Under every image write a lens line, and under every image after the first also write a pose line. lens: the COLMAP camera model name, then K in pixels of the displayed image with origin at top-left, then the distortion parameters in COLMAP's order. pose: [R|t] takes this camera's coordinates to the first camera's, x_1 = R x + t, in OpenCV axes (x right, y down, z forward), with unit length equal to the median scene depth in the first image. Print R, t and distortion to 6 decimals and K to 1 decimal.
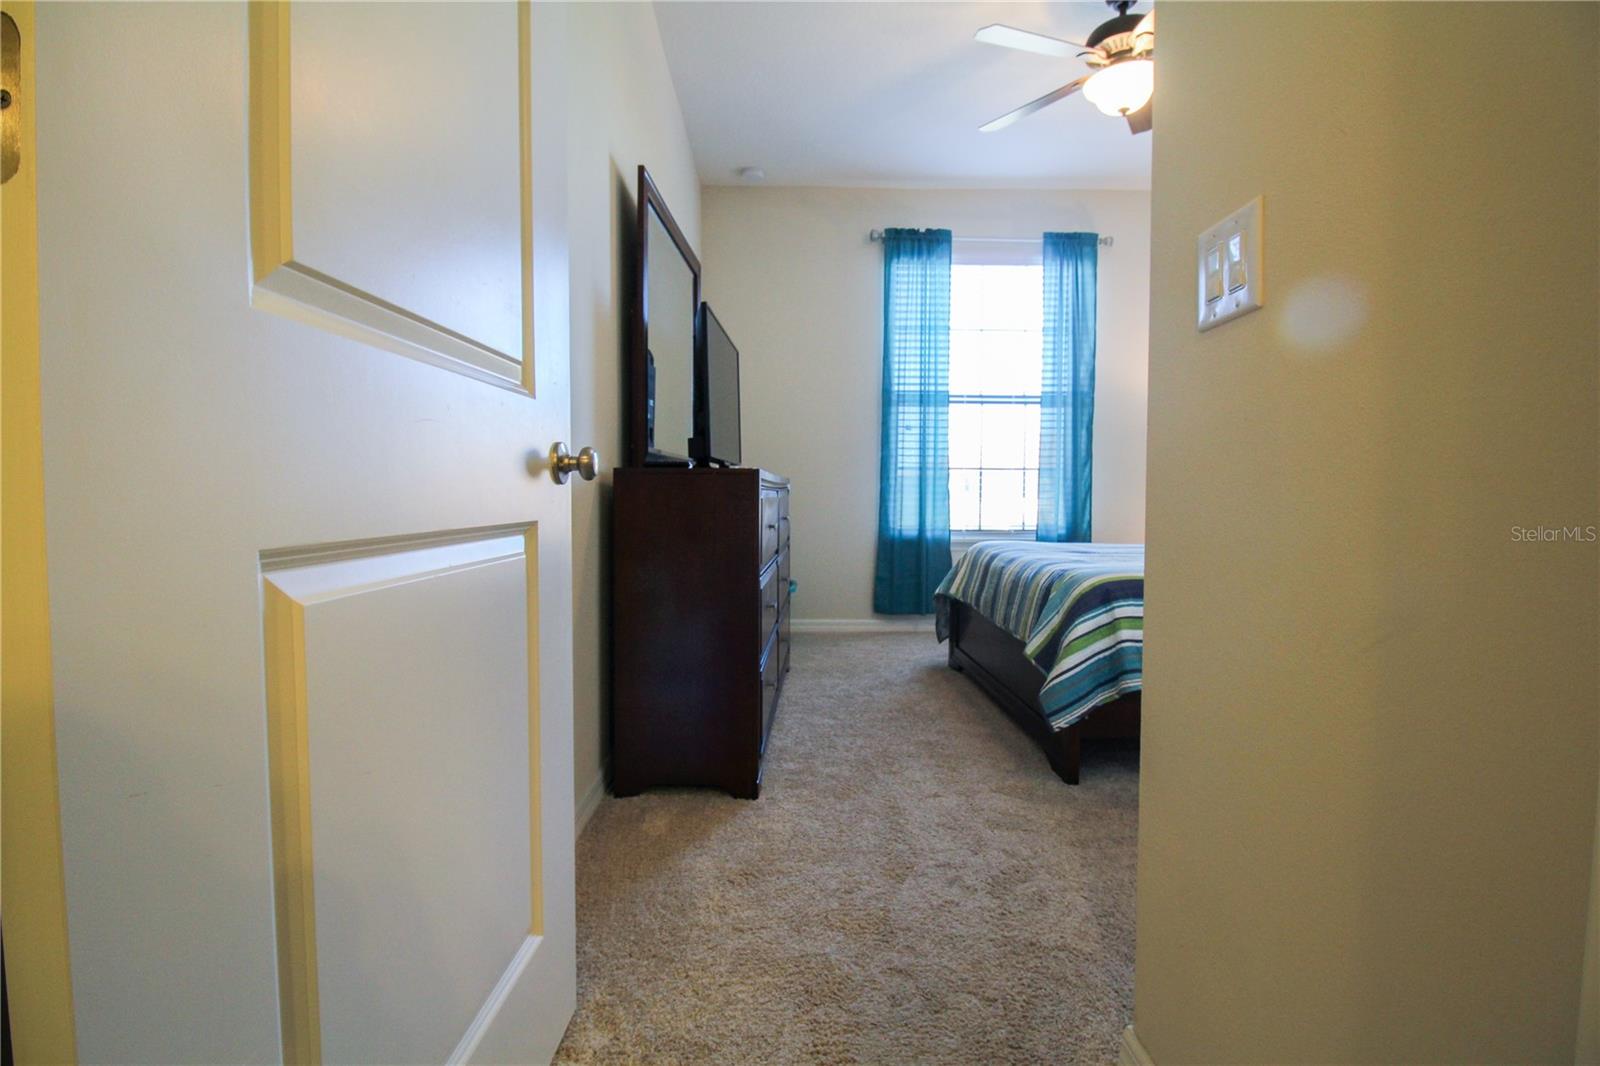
lens RADIAL K [[754.8, 0, 812.1], [0, 754.8, 531.6], [0, 0, 1]] dist [0.004002, -0.018220]
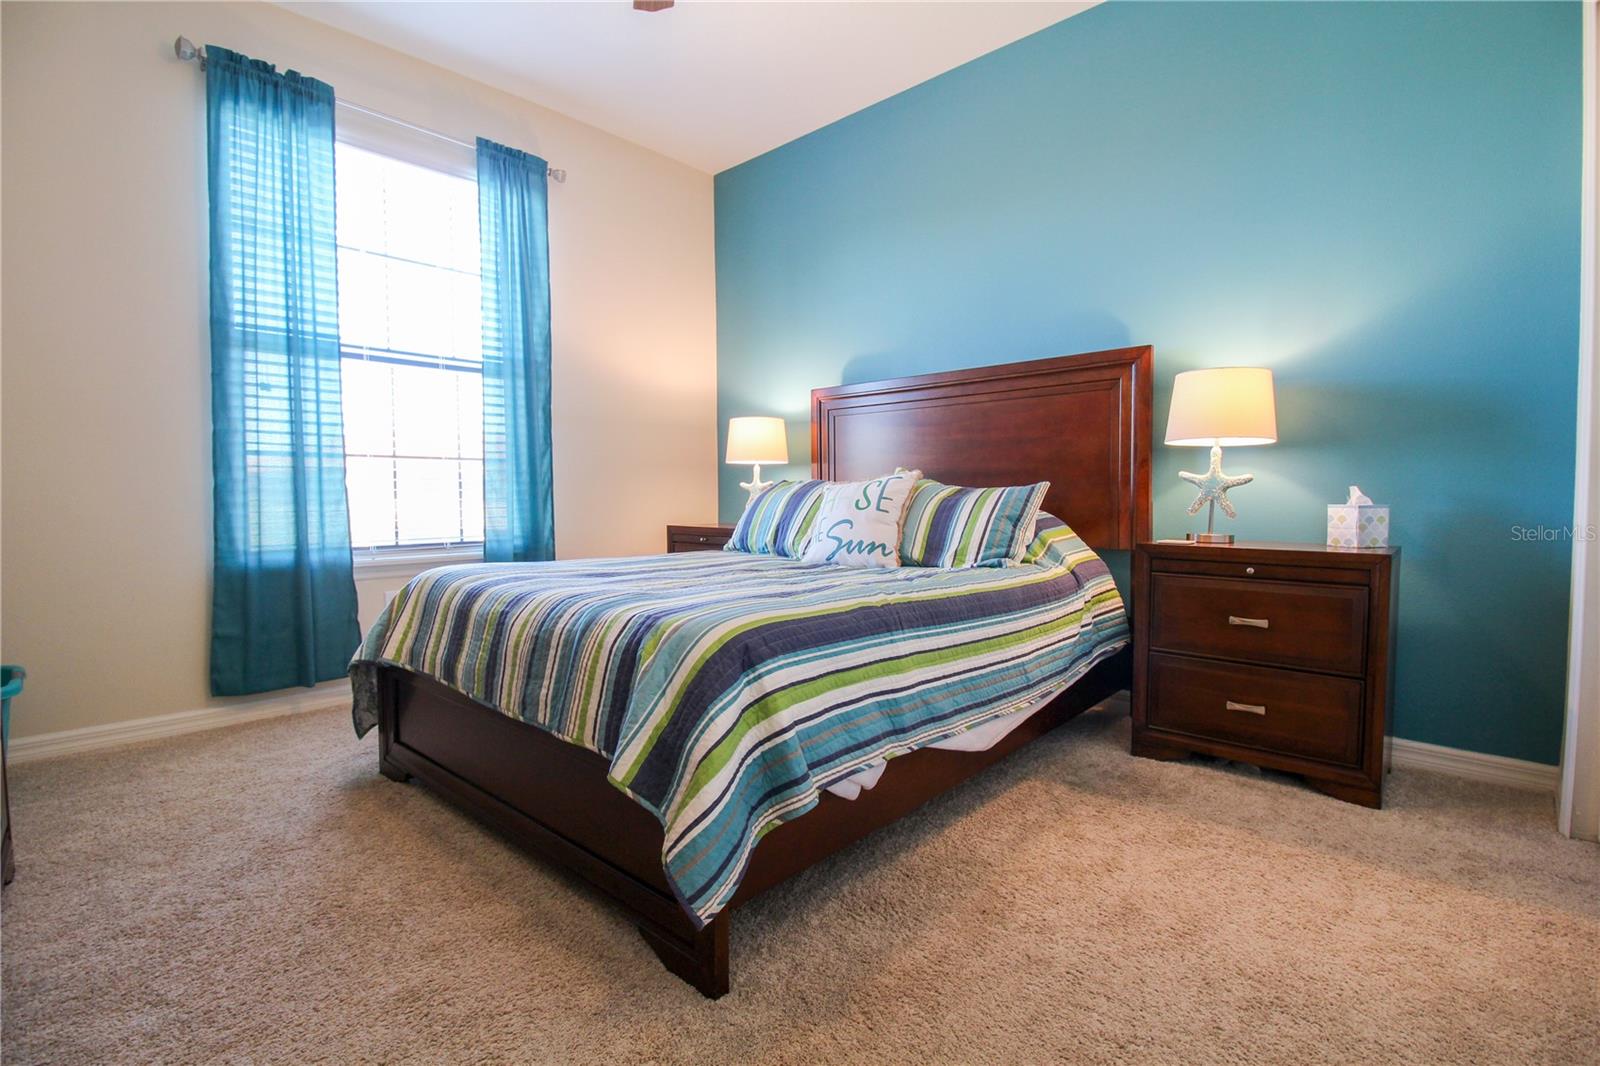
lens RADIAL K [[750.1, 0, 810.3], [0, 750.1, 530.2], [0, 0, 1]] dist [0.002253, -0.012435]
pose [[0.704187, -0.041075, 0.708825, 0.002766], [0.043484, 0.998946, 0.014688, -0.010651], [-0.708682, 0.020479, 0.705231, 0.260327]]
